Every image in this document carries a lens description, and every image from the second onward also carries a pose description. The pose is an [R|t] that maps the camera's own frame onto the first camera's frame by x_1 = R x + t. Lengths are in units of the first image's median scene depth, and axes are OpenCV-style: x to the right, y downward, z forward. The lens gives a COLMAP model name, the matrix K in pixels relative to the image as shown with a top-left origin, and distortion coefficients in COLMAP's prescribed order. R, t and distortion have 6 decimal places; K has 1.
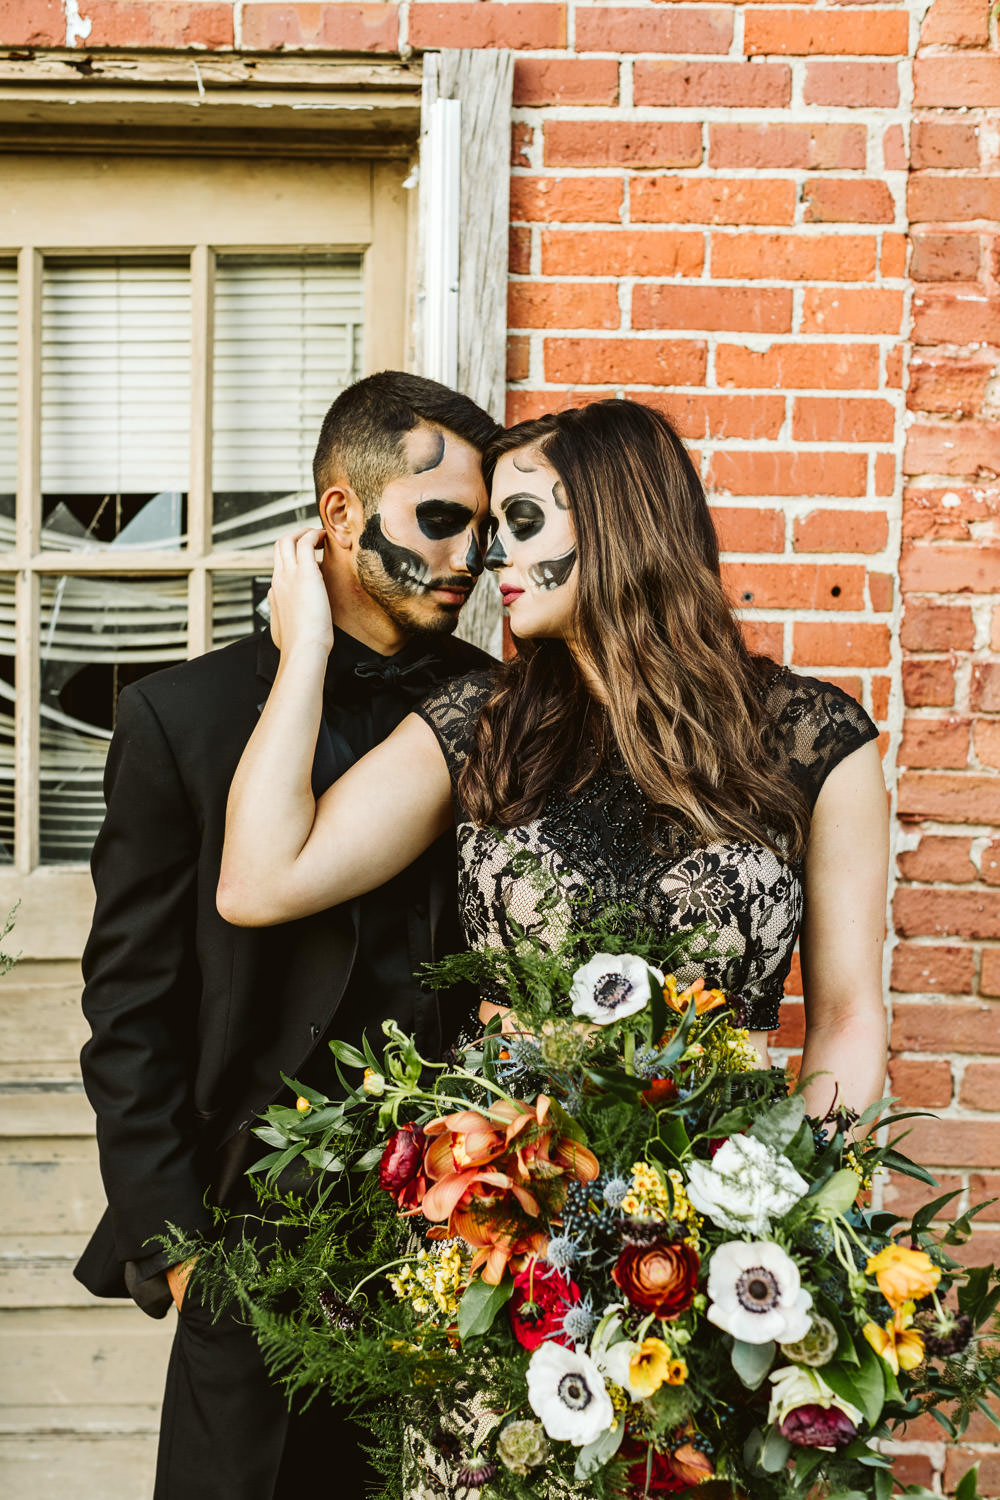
lens RADIAL K [[2128.6, 0, 477.0], [0, 2128.6, 753.7], [0, 0, 1]] dist [0.032454, -0.044645]
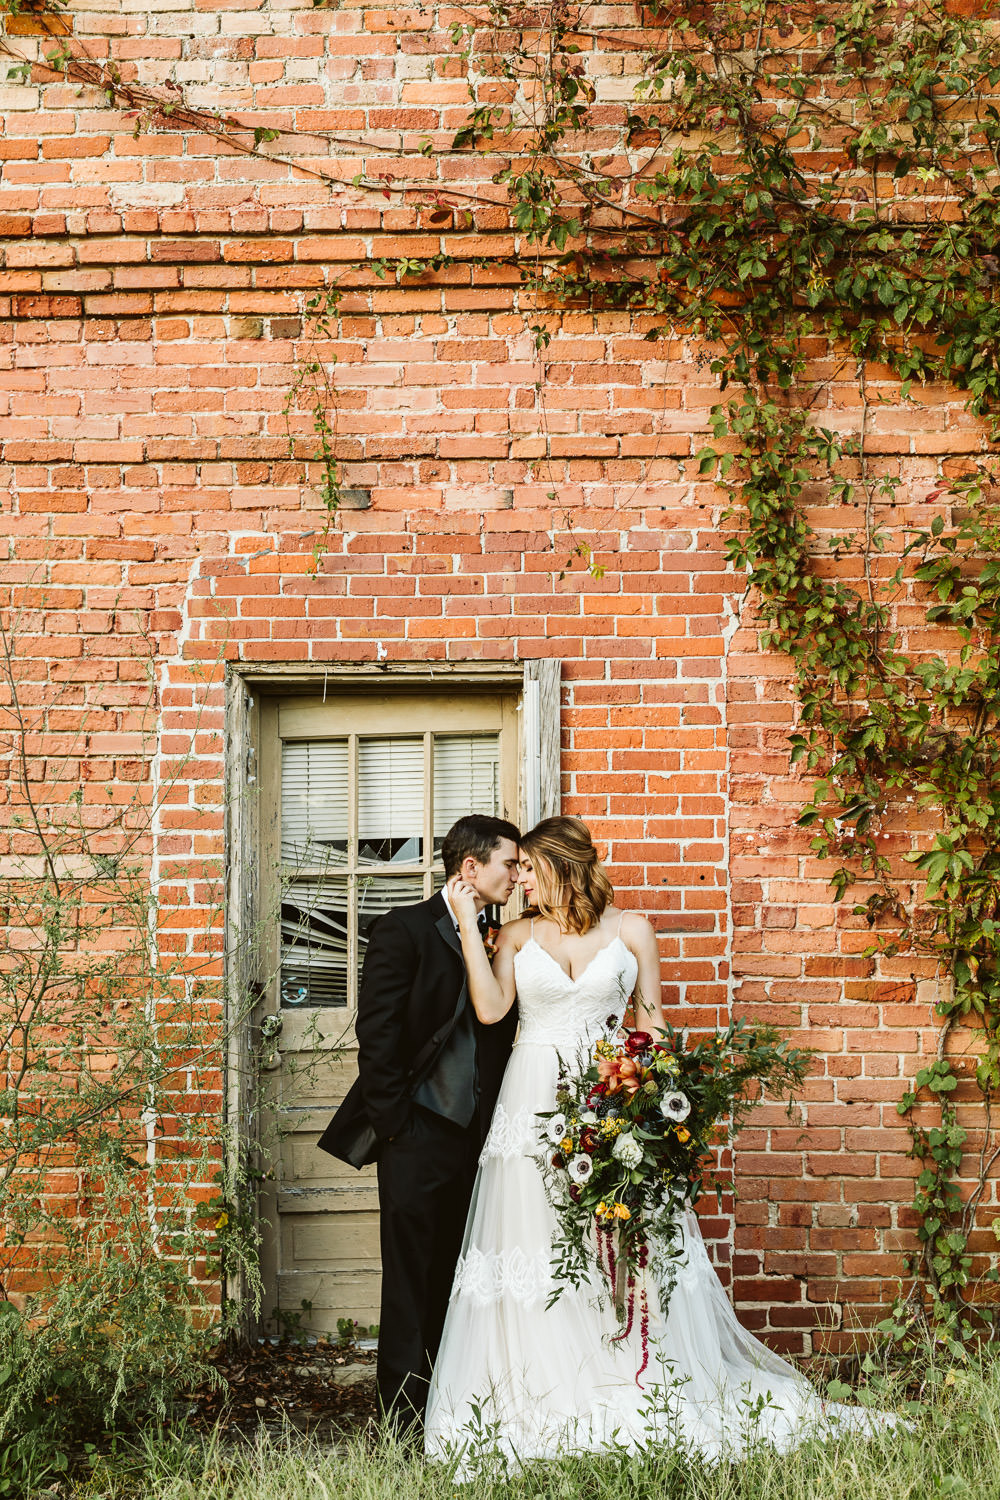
lens RADIAL K [[2128.6, 0, 477.0], [0, 2128.6, 753.7], [0, 0, 1]] dist [0.032454, -0.044645]
pose [[0.998455, -0.023201, -0.050497, 0.041274], [0.016714, 0.991981, -0.125279, 0.079841], [0.052999, 0.124241, 0.990836, -1.378399]]
